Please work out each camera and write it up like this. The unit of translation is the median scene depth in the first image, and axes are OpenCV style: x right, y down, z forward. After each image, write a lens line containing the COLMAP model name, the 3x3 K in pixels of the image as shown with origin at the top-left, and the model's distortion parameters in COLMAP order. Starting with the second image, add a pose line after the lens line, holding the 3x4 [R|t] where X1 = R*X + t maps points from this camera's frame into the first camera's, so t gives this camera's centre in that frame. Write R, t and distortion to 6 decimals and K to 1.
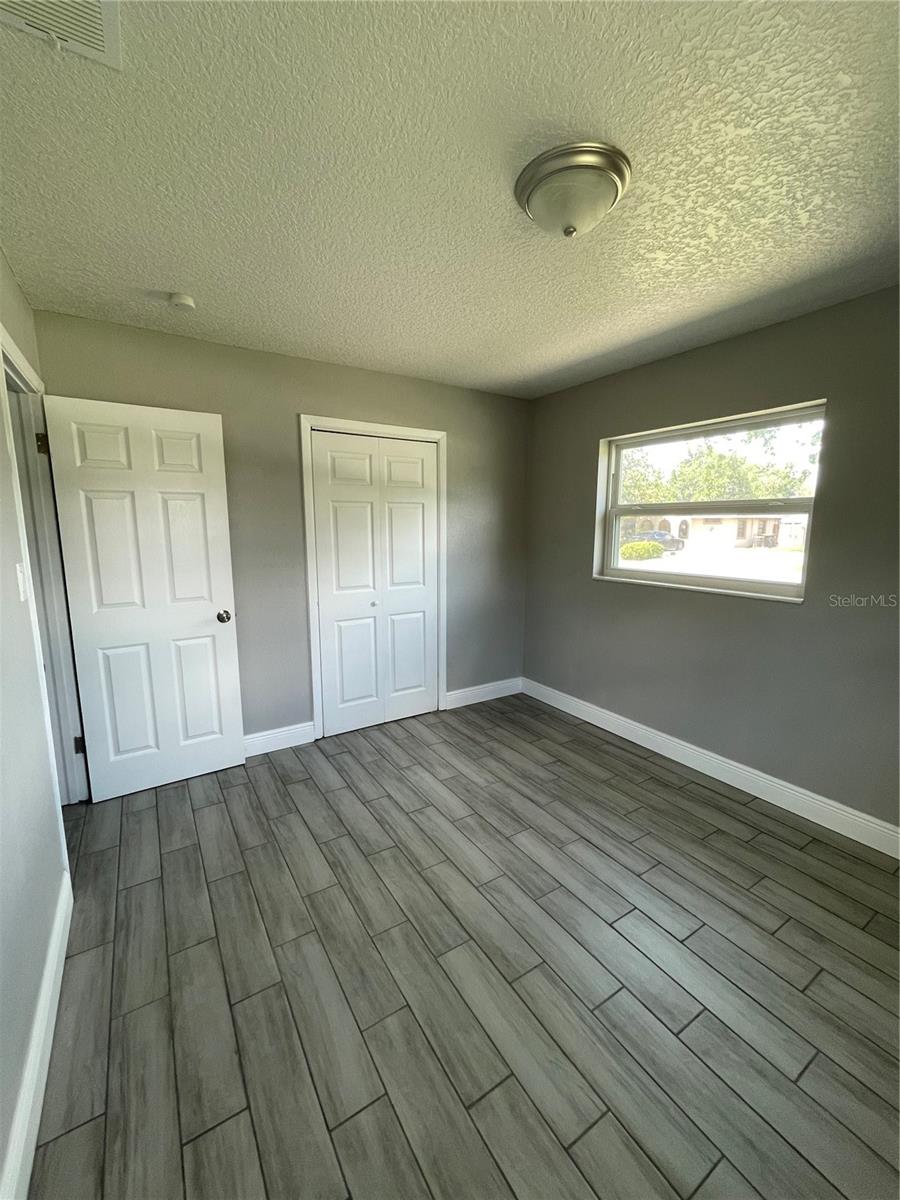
lens RADIAL K [[487.3, 0, 451.3], [0, 487.3, 596.5], [0, 0, 1]] dist [-0.000397, 0.000428]
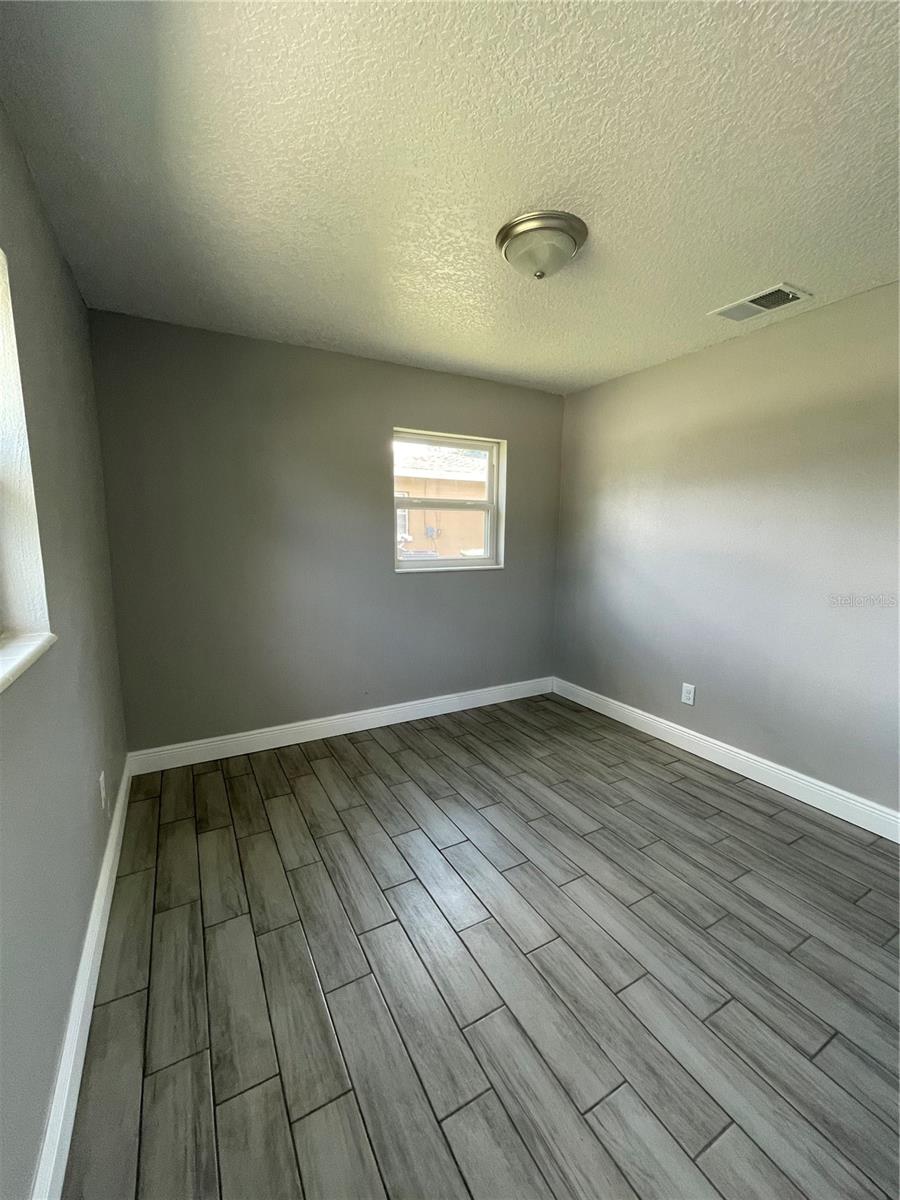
lens RADIAL K [[487.3, 0, 451.3], [0, 487.3, 596.5], [0, 0, 1]] dist [-0.000397, 0.000428]
pose [[-0.998294, -0.020513, 0.054662, 0.245012], [-0.004054, 0.958346, 0.285581, -0.200938], [-0.058244, 0.284873, -0.956794, 1.549169]]
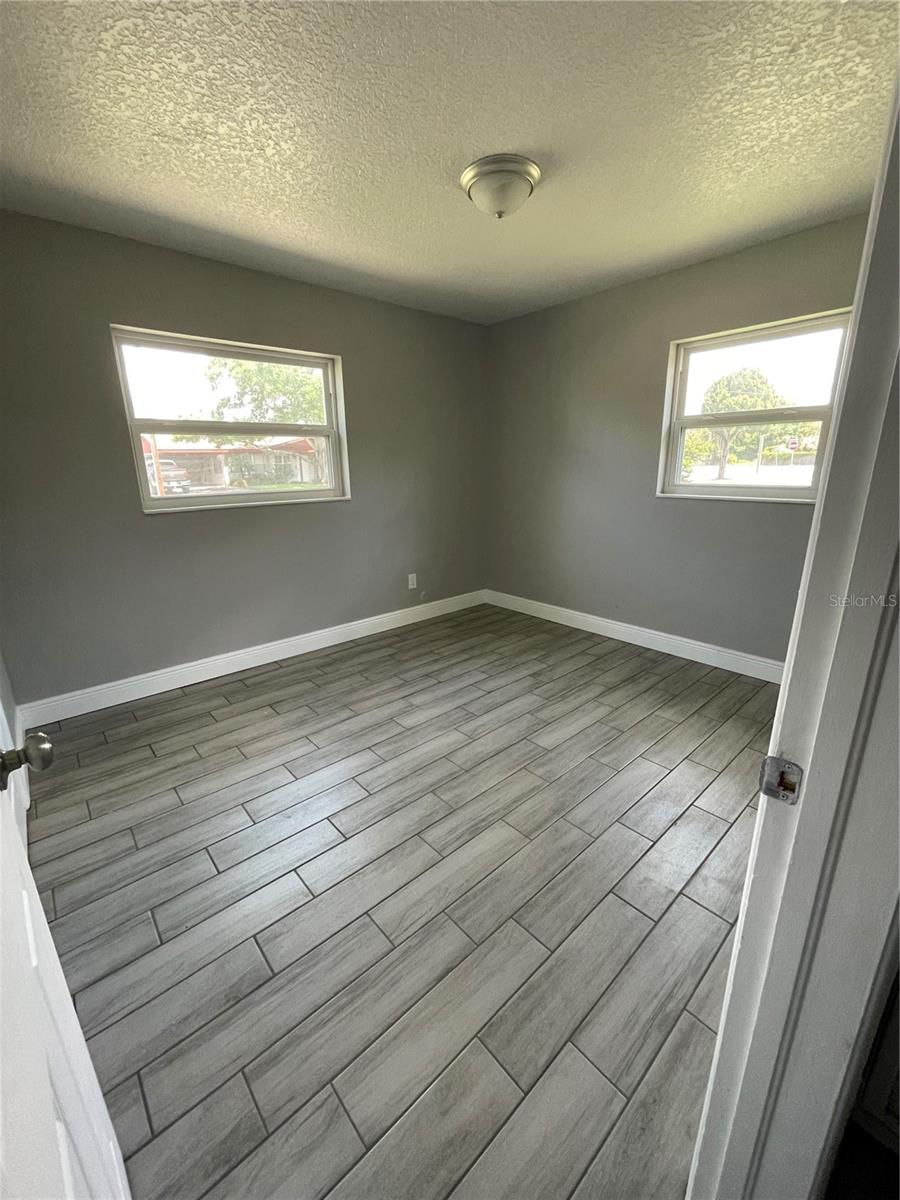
lens RADIAL K [[487.3, 0, 451.3], [0, 487.3, 596.5], [0, 0, 1]] dist [-0.000397, 0.000428]
pose [[-0.159500, -0.262103, 0.951768, -0.856402], [0.160119, 0.944476, 0.286928, -0.085241], [-0.974126, 0.198161, -0.108676, 0.955006]]
